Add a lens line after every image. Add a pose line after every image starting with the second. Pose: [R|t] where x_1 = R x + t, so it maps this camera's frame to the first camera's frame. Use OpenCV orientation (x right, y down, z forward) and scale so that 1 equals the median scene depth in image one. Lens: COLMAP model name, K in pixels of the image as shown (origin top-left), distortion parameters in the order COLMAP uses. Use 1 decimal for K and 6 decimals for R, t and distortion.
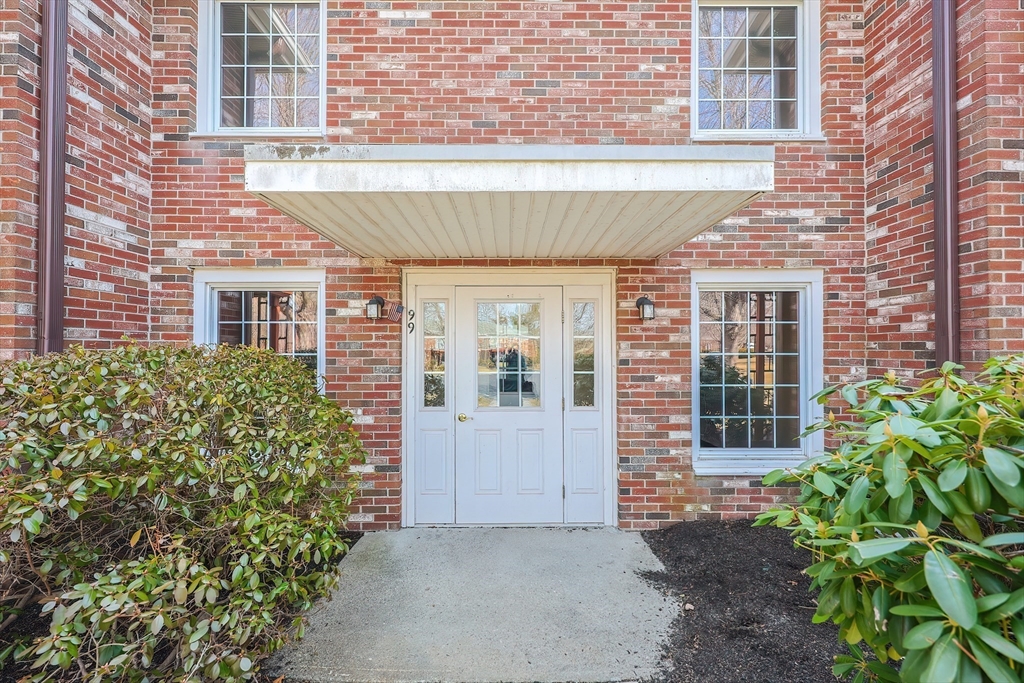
lens RADIAL K [[430.0, 0, 514.7], [0, 430.0, 337.9], [0, 0, 1]] dist [-0.001470, -0.000183]
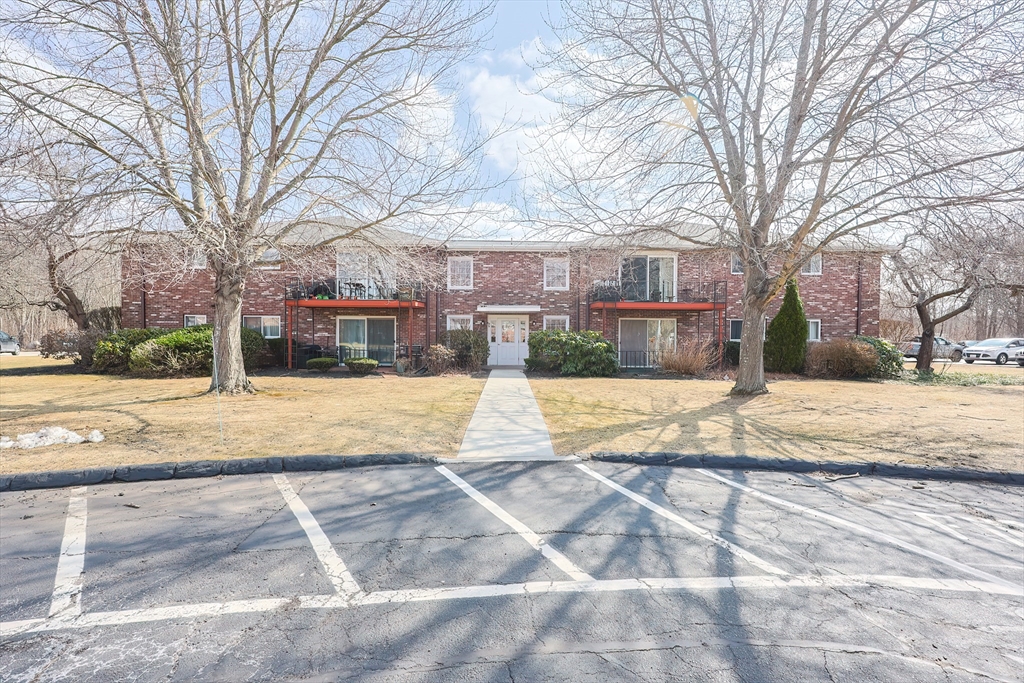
lens RADIAL K [[430.0, 0, 514.7], [0, 430.0, 337.9], [0, 0, 1]] dist [-0.001470, -0.000183]
pose [[0.998349, 0.005045, 0.057225, -0.231544], [-0.005491, 0.999956, 0.007646, 0.072845], [-0.057184, -0.007948, 0.998332, -4.176177]]
